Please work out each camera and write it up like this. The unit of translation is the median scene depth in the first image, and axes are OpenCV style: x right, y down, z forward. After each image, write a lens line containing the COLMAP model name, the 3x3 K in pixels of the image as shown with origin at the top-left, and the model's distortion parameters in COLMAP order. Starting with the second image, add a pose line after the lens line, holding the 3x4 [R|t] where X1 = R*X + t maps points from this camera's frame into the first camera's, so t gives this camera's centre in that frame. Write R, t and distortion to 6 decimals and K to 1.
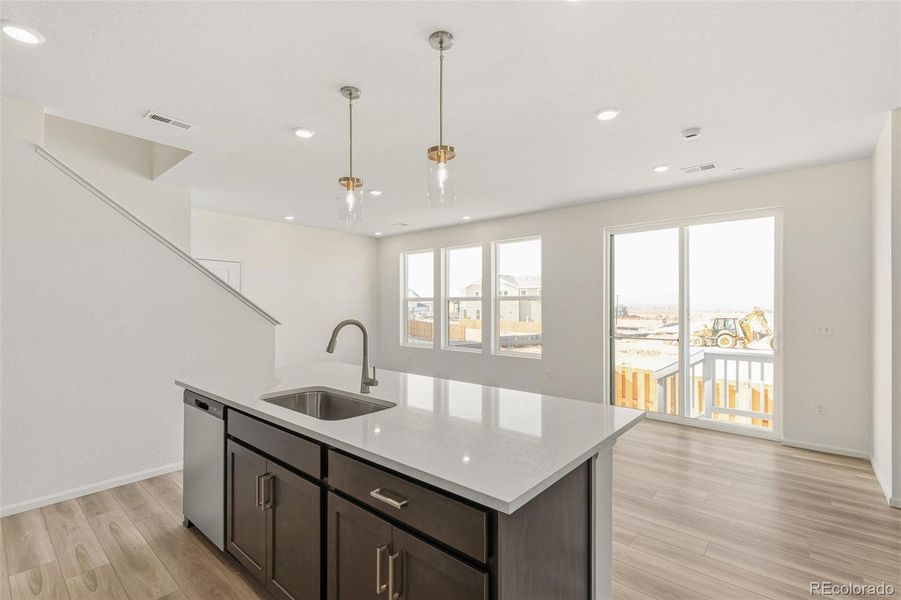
lens RADIAL K [[408.6, 0, 453.8], [0, 408.6, 307.9], [0, 0, 1]] dist [0.002475, 0.000131]
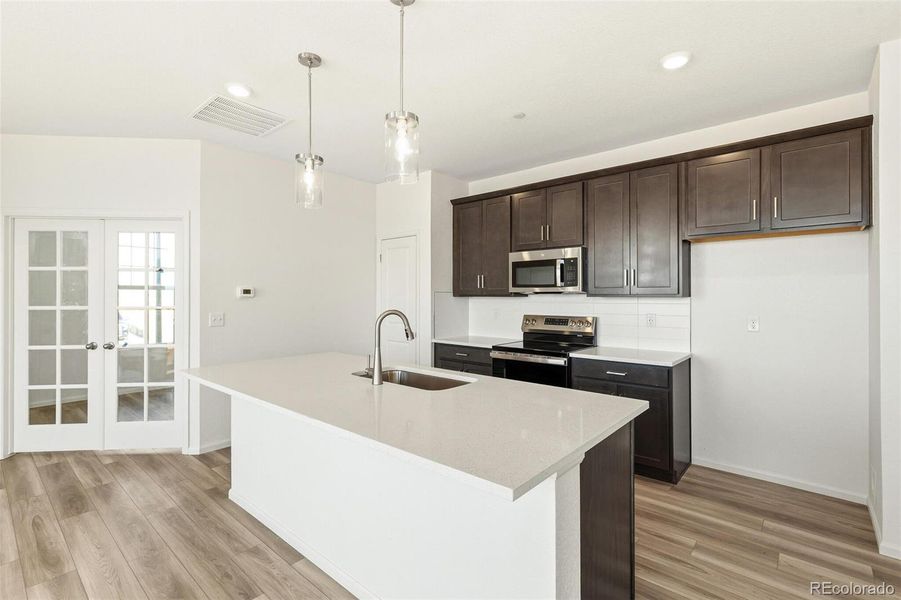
lens RADIAL K [[411.3, 0, 449.2], [0, 411.3, 296.8], [0, 0, 1]] dist [0.004793, -0.000057]
pose [[-0.999911, -0.009054, 0.009779, -0.319431], [-0.009015, 0.999951, 0.004108, -0.003934], [-0.009815, 0.004019, -0.999944, 1.669864]]
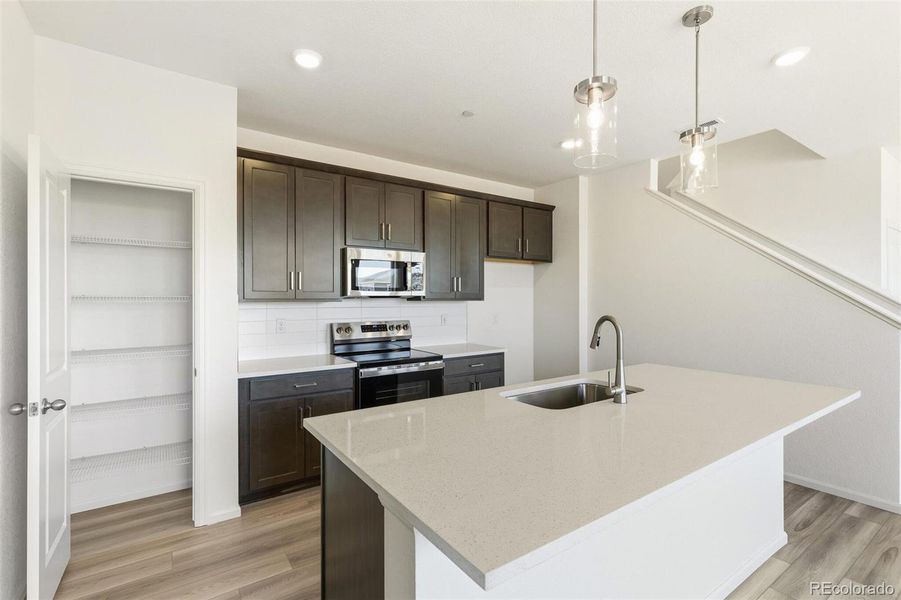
lens RADIAL K [[411.3, 0, 449.2], [0, 411.3, 296.8], [0, 0, 1]] dist [0.004793, -0.000057]
pose [[-0.264076, -0.016492, -0.964361, 0.594550], [-0.001061, 0.999858, -0.016809, 0.007081], [0.964501, -0.003416, -0.264056, 0.752762]]
